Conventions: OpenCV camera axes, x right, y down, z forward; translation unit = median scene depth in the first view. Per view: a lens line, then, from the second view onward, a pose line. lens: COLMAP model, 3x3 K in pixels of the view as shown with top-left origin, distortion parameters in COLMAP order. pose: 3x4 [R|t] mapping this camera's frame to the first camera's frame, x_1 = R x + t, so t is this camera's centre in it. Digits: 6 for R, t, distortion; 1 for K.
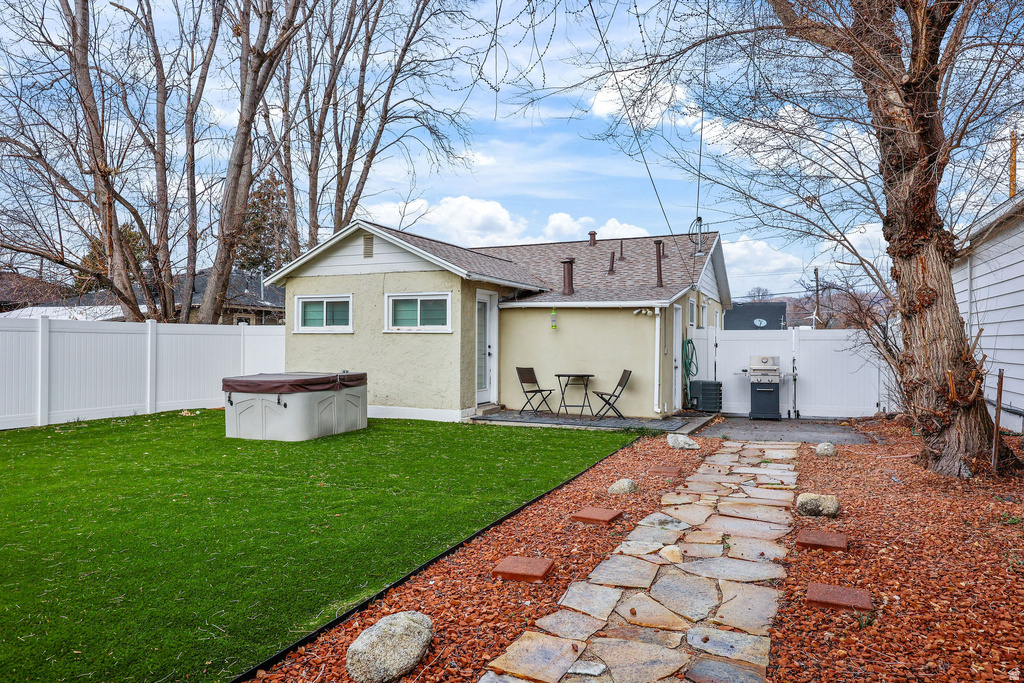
lens RADIAL K [[663.2, 0, 512.5], [0, 663.2, 342.6], [0, 0, 1]] dist [0.005496, 0.000215]
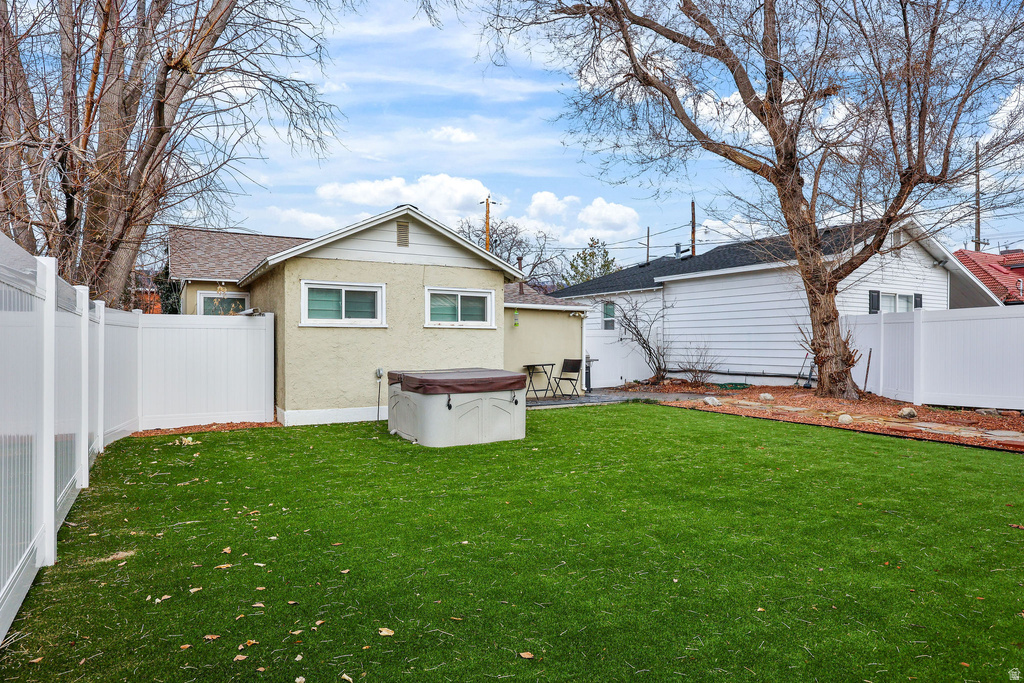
lens RADIAL K [[625.7, 0, 514.4], [0, 625.7, 340.4], [0, 0, 1]] dist [0.000181, -0.000012]
pose [[0.590592, -0.002280, 0.806967, -0.844897], [0.001247, 0.999997, 0.001913, 0.001987], [-0.806969, -0.000124, 0.590594, 0.363497]]
